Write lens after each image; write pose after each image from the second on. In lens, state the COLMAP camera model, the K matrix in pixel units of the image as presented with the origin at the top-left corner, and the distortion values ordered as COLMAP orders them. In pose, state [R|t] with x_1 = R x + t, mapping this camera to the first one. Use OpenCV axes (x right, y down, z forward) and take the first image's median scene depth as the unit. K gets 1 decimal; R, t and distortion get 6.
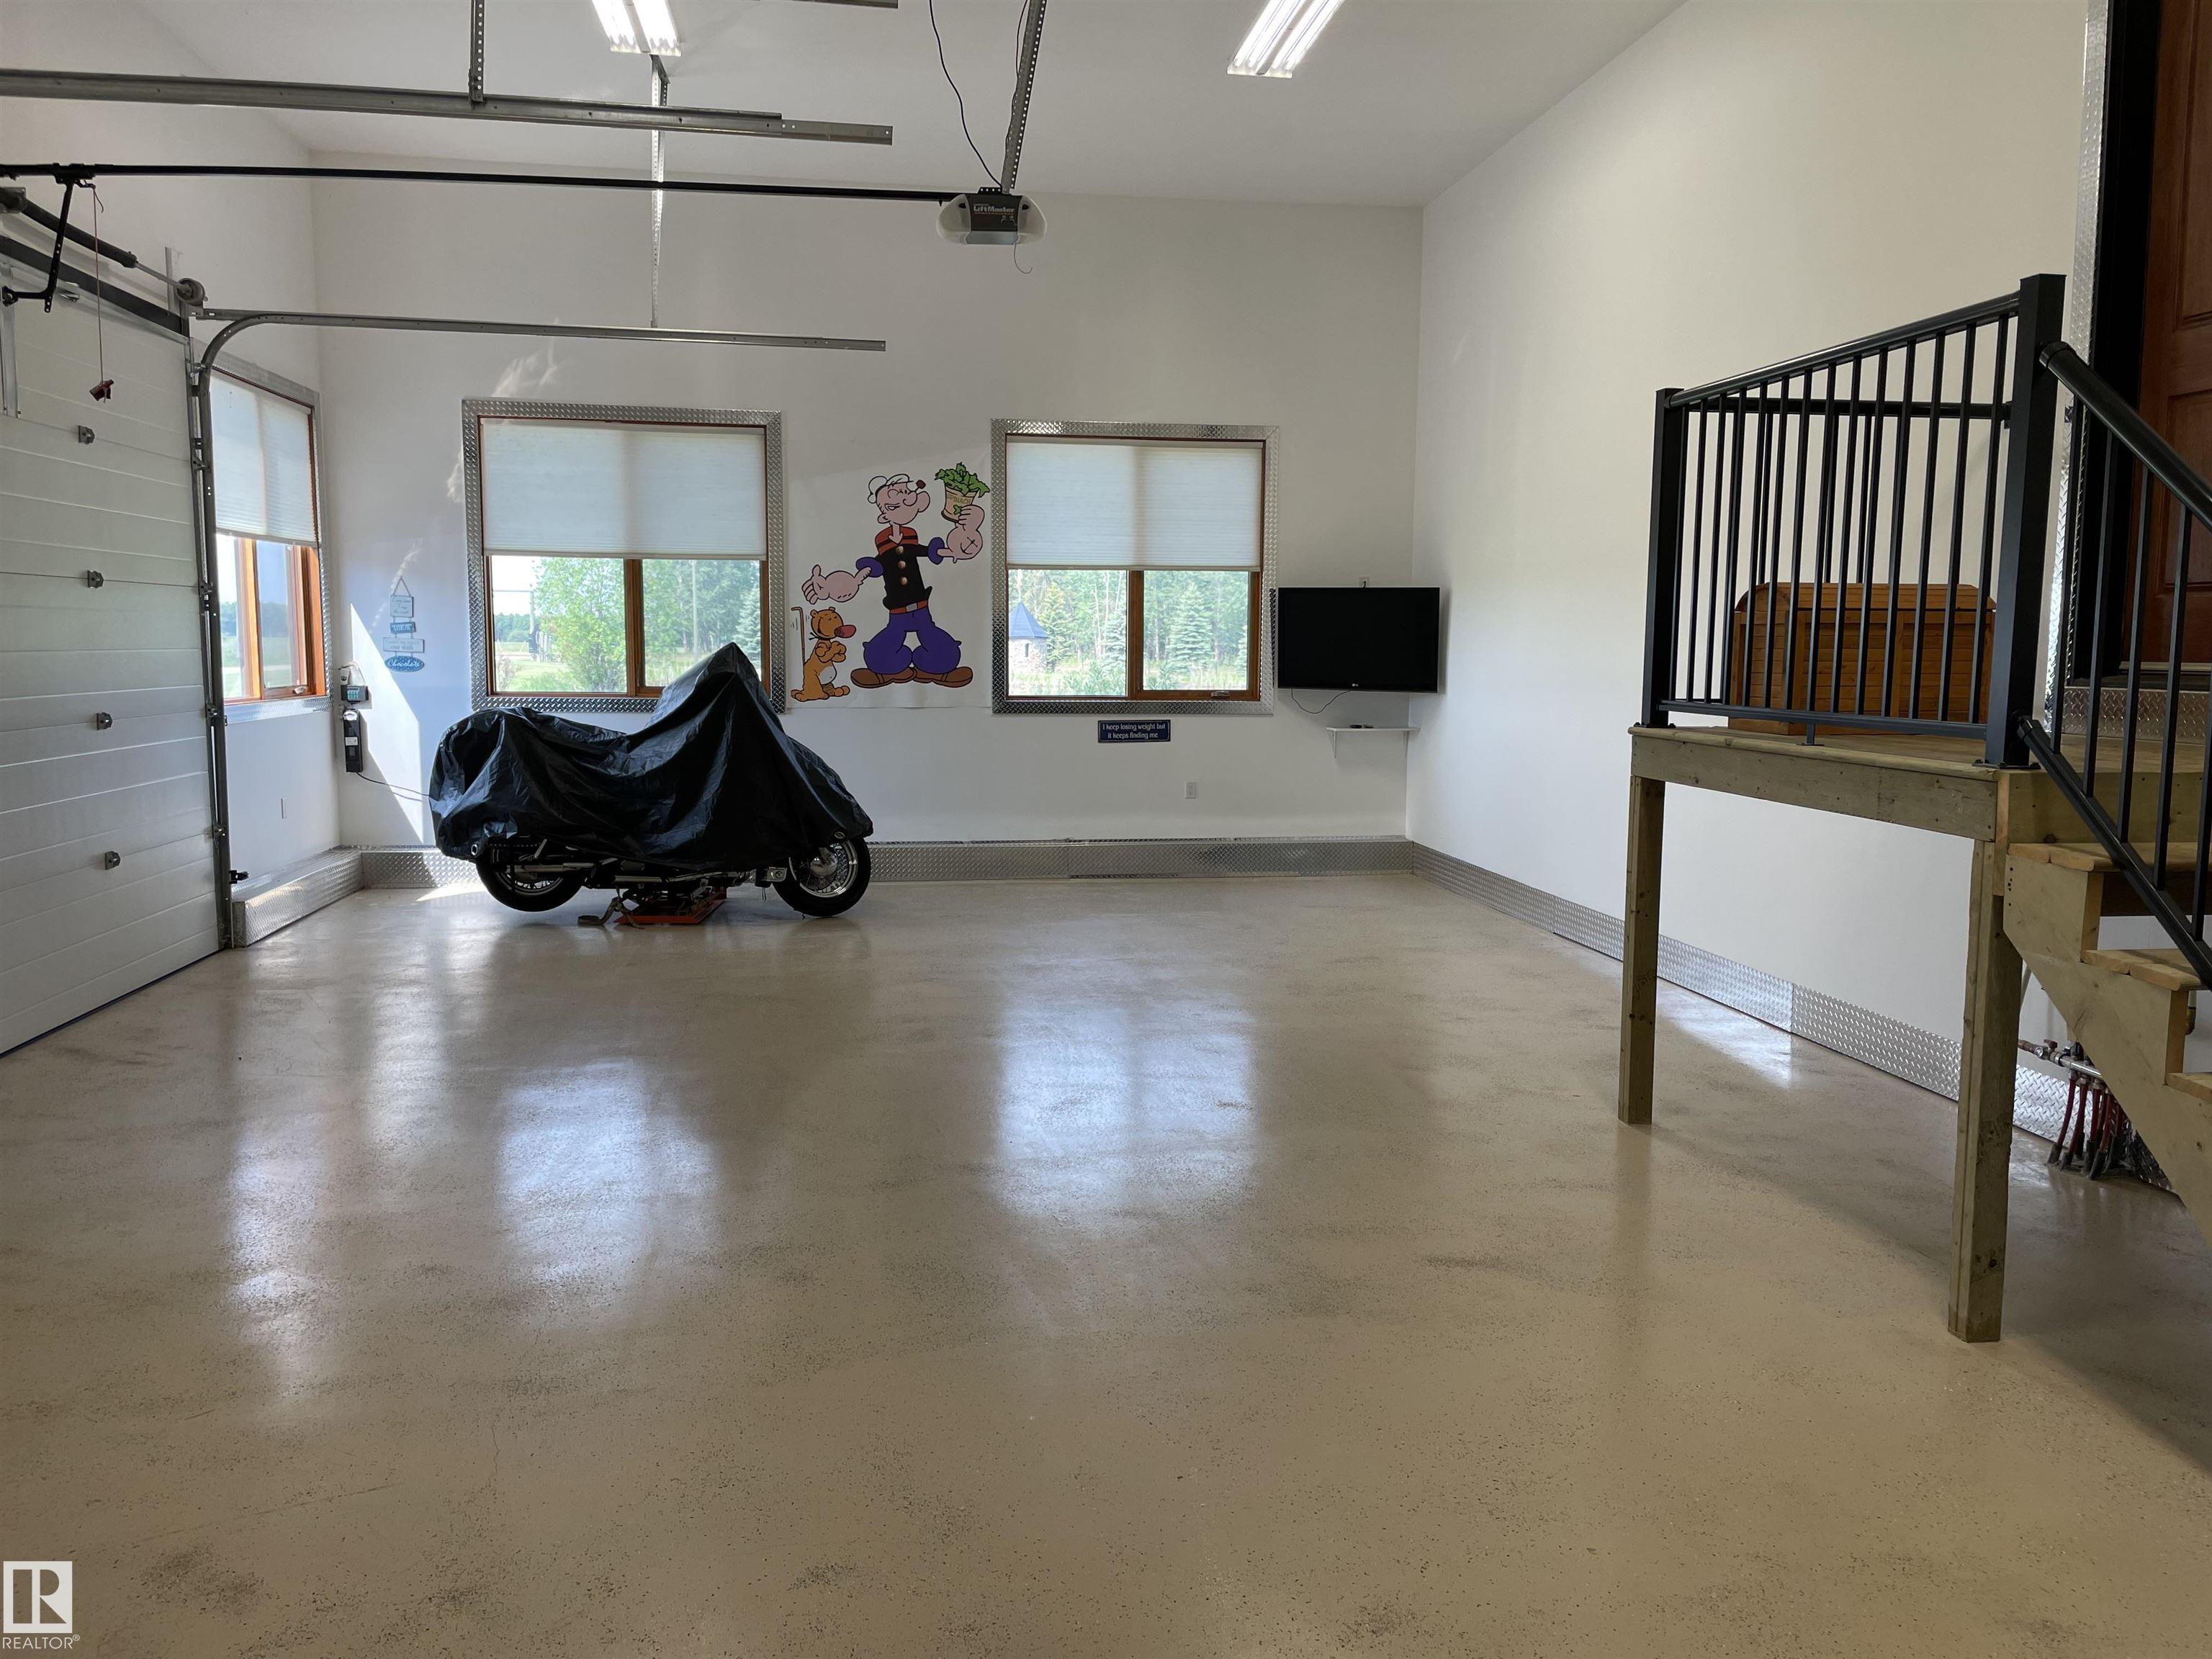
lens RADIAL K [[1677.4, 0, 1115.8], [0, 1677.4, 799.2], [0, 0, 1]] dist [0.089810, -0.123732]
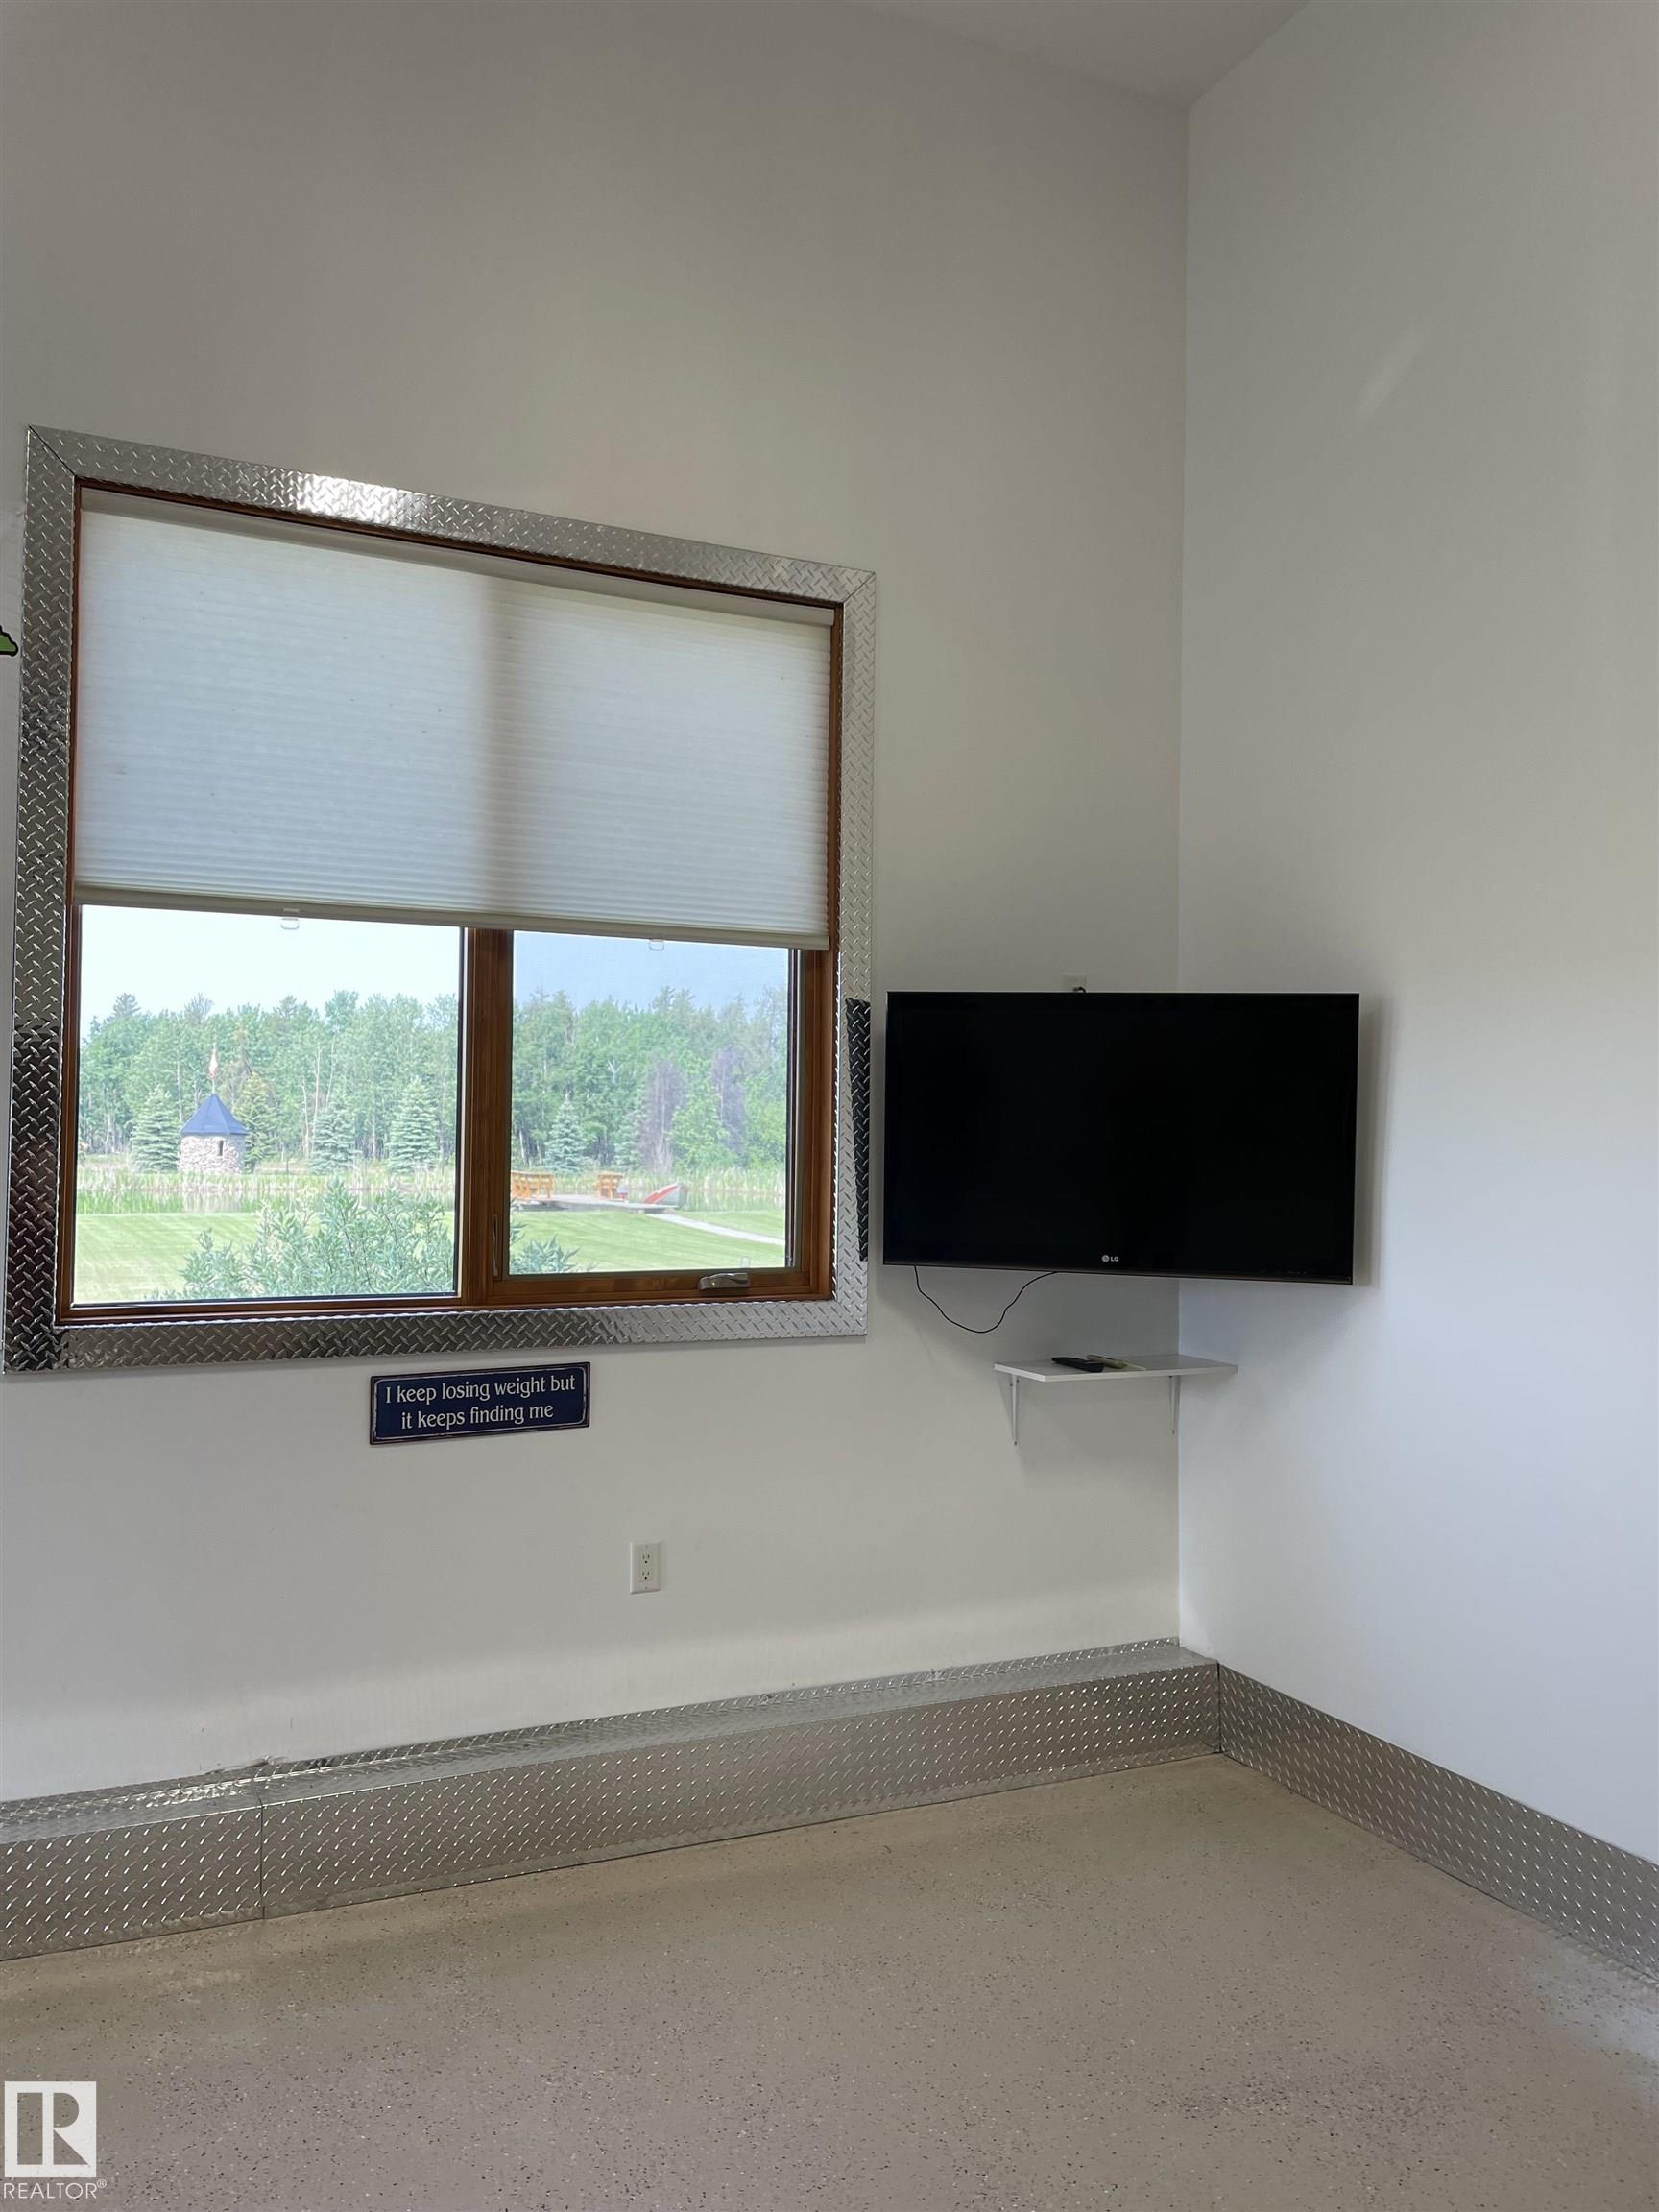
lens RADIAL K [[1677.4, 0, 829.5], [0, 1677.4, 1106.0], [0, 0, 1]] dist [0.089810, -0.123732]
pose [[0.957992, 0.012194, 0.286535, -0.019580], [0.020496, 0.993630, -0.110812, -0.060027], [-0.286061, 0.112029, 0.951640, 0.650539]]
